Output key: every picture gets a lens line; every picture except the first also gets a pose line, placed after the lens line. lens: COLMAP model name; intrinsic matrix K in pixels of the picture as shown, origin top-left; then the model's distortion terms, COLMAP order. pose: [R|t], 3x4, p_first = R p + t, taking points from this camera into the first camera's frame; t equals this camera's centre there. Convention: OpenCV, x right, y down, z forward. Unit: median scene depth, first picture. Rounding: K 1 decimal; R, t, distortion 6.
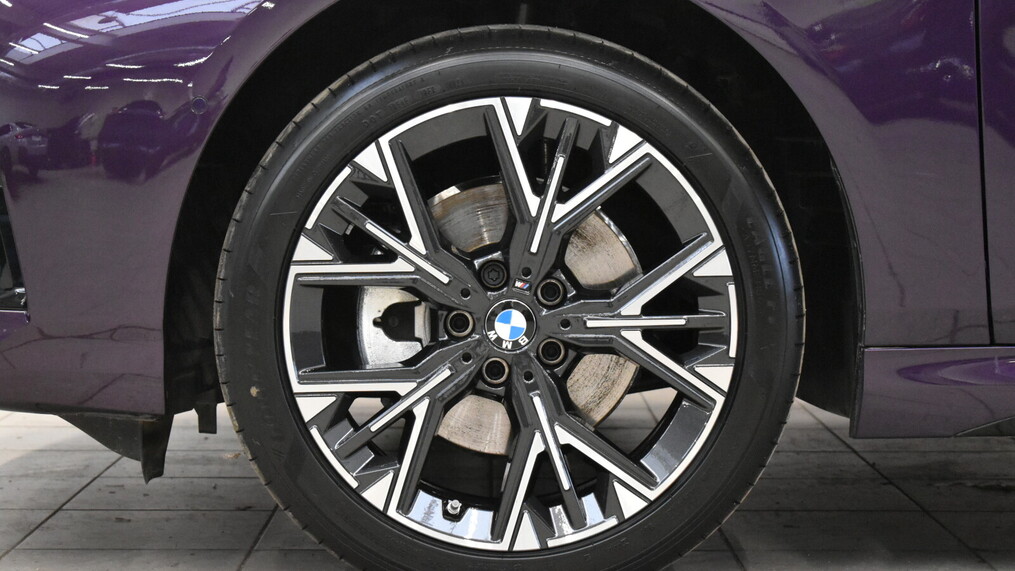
lens RADIAL K [[2249.2, 0, 508.5], [0, 2249.2, 286.5], [0, 0, 1]] dist [-0.002506, 0.000000]
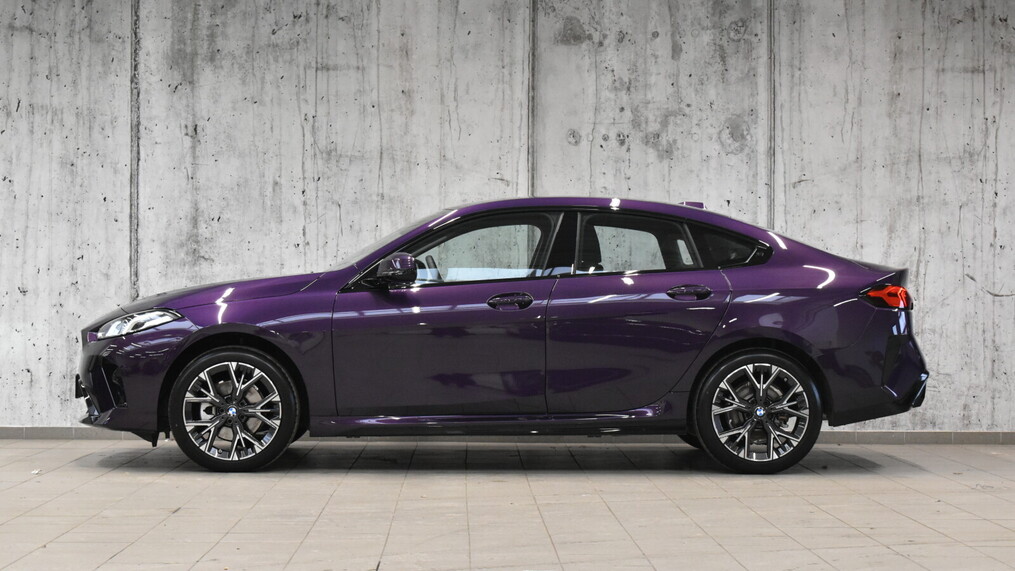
lens RADIAL K [[2166.1, 0, 506.8], [0, 2166.1, 284.3], [0, 0, 1]] dist [0.017378, 0.000000]
pose [[0.999990, 0.004356, 0.001184, 0.556457], [-0.004281, 0.998327, -0.057656, 0.011302], [-0.001433, 0.057650, 0.998336, -3.446800]]
